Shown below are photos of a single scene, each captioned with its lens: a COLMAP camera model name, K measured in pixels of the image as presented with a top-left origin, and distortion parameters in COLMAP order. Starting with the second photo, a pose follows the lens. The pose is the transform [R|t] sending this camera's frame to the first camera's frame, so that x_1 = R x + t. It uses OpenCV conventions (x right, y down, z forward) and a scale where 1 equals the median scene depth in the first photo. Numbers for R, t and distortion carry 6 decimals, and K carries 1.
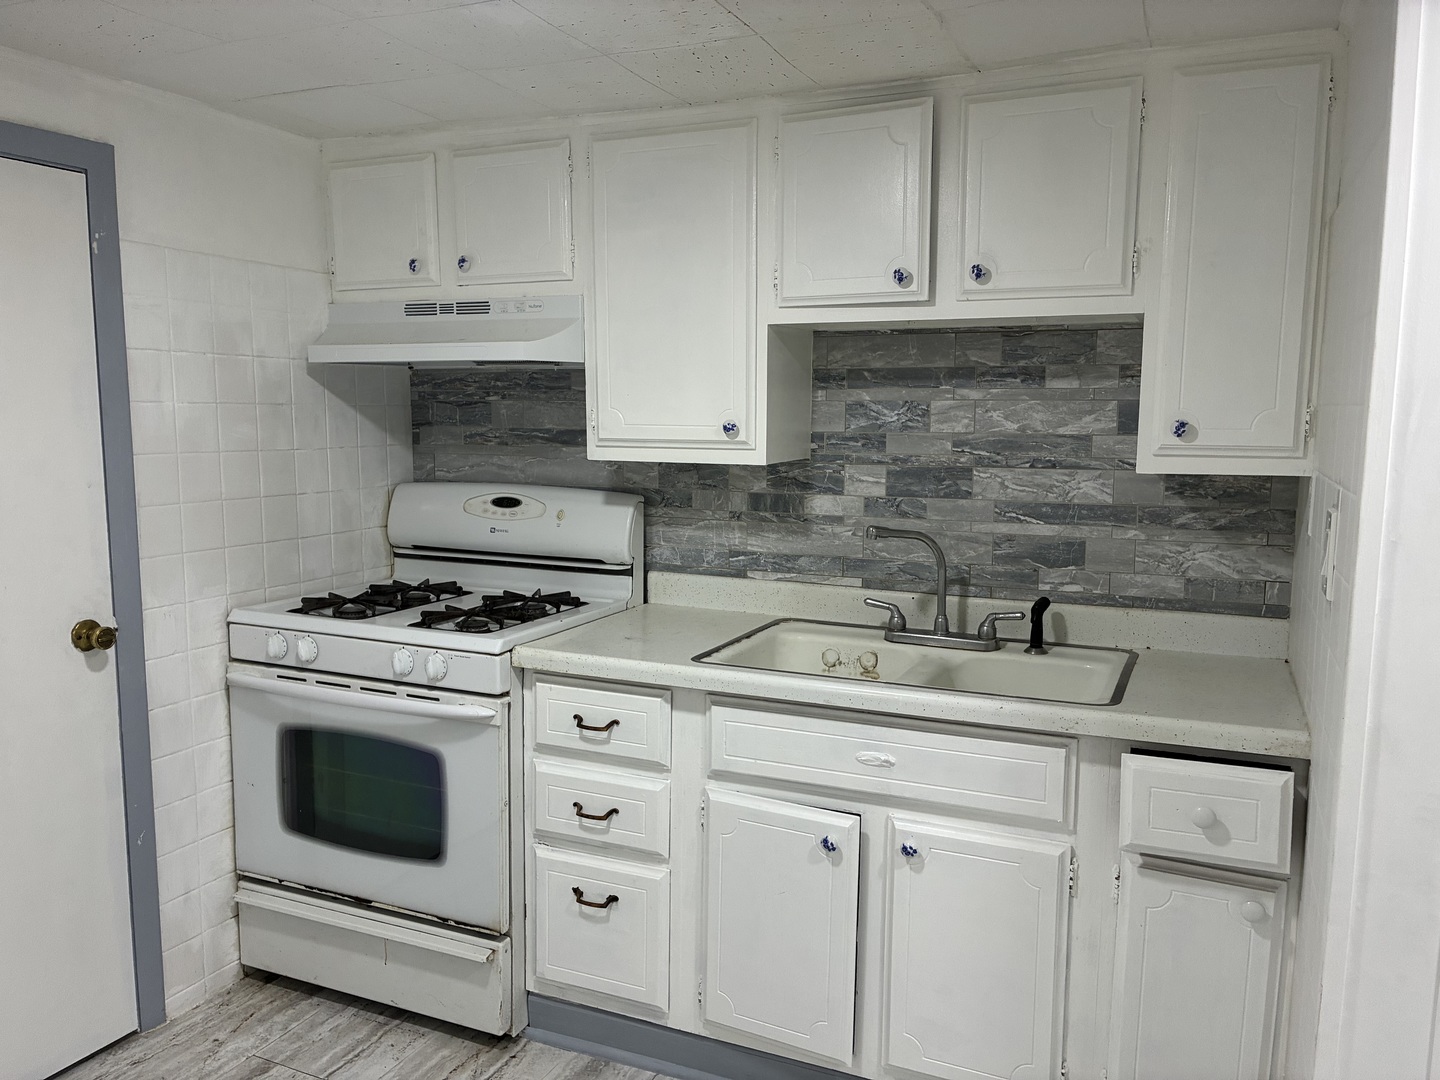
lens RADIAL K [[1088.9, 0, 721.6], [0, 1088.9, 543.1], [0, 0, 1]] dist [0.028000, -0.010283]
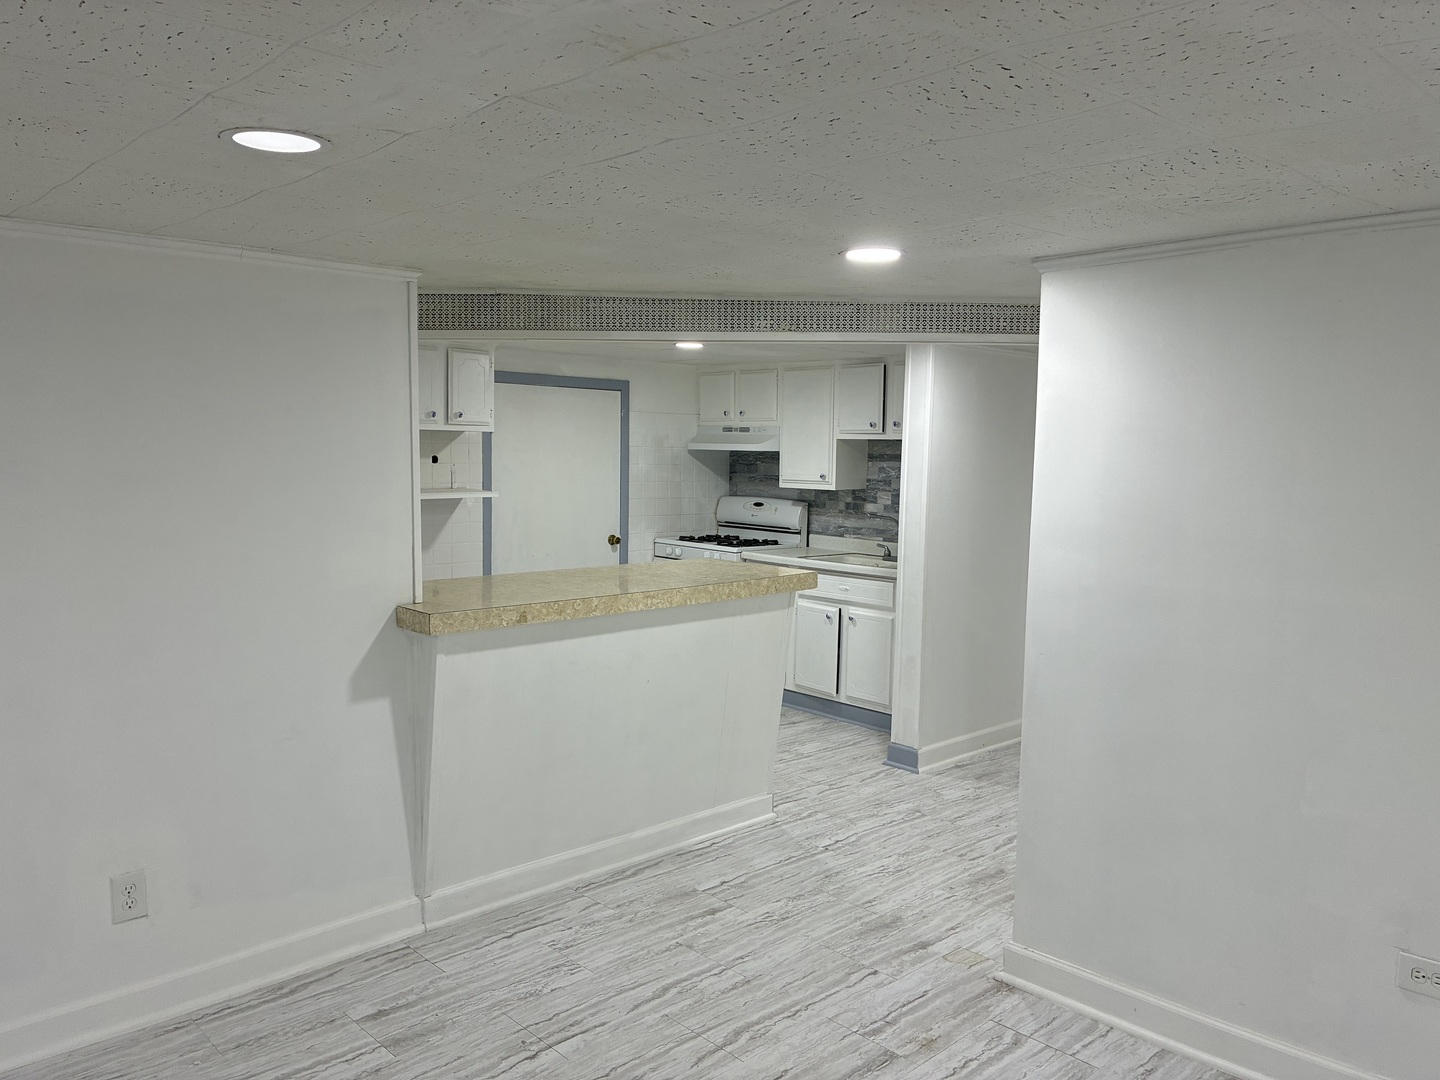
lens RADIAL K [[1088.9, 0, 721.5], [0, 1088.9, 539.5], [0, 0, 1]] dist [0.028000, -0.010283]
pose [[0.921832, 0.040219, -0.385496, 0.741101], [-0.055967, 0.997990, -0.029712, 0.130734], [0.383527, 0.048965, 0.922231, -1.428260]]
